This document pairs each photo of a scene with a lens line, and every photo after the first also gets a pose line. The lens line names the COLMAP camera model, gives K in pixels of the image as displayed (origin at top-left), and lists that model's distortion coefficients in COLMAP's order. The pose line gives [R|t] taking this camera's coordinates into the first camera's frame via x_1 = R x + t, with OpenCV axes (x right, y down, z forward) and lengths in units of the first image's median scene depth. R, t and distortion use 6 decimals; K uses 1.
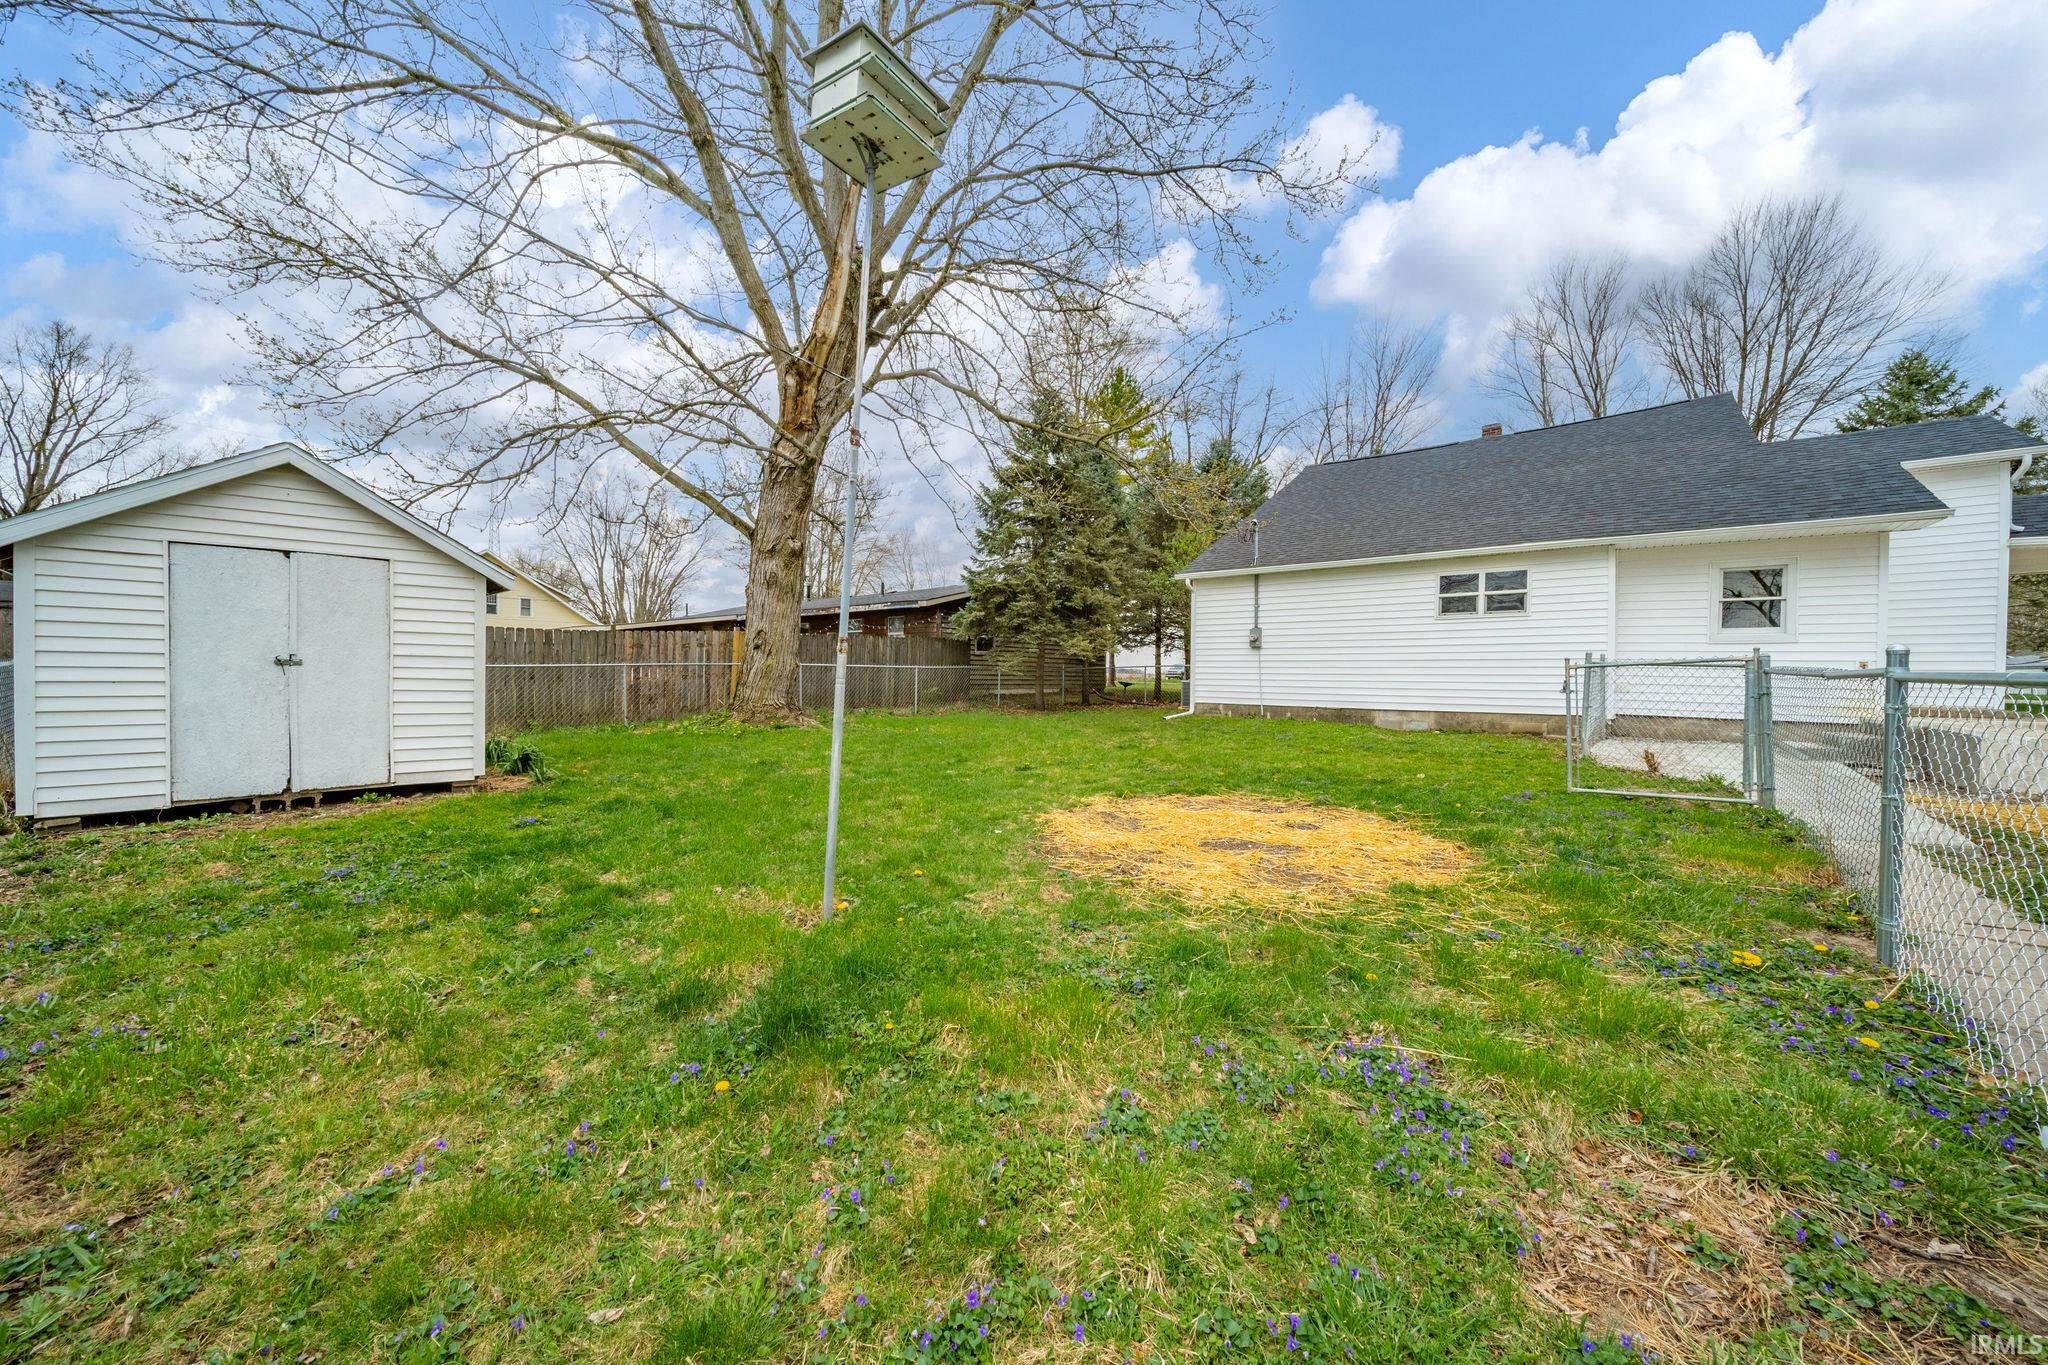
lens RADIAL K [[956.8, 0, 1024.0], [0, 956.8, 682.5], [0, 0, 1]] dist [-0.000120, -0.000046]
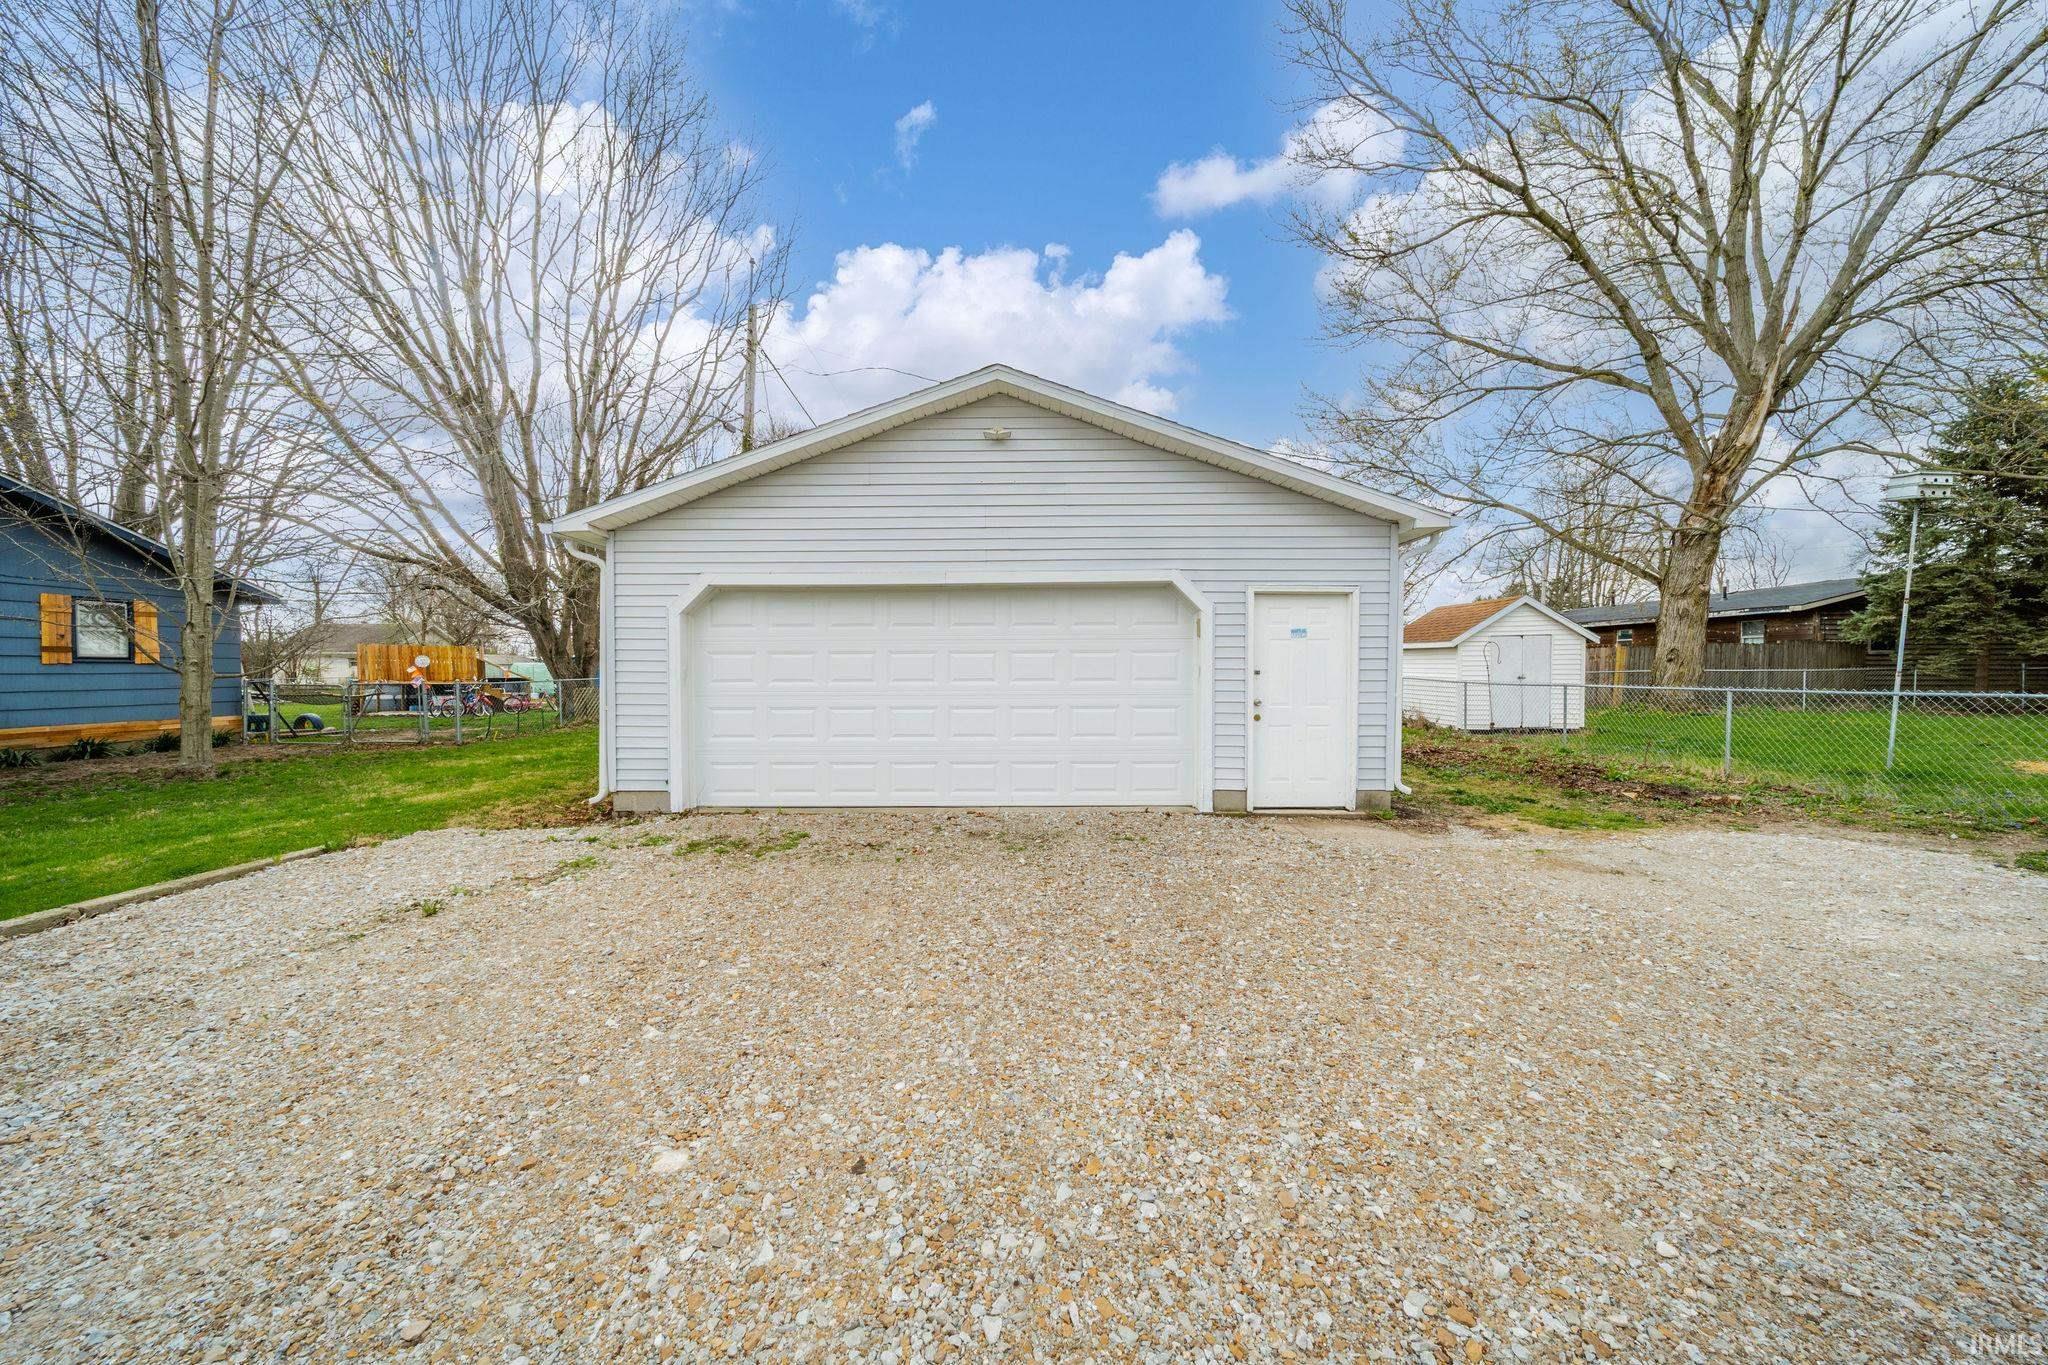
lens RADIAL K [[736.1, 0, 1024.0], [0, 736.1, 682.5], [0, 0, 1]] dist [0.011098, -0.000052]
pose [[0.635165, -0.002642, -0.772372, -0.026312], [0.002684, 0.999996, -0.001214, -0.003209], [0.772372, -0.001302, 0.635170, -0.458768]]
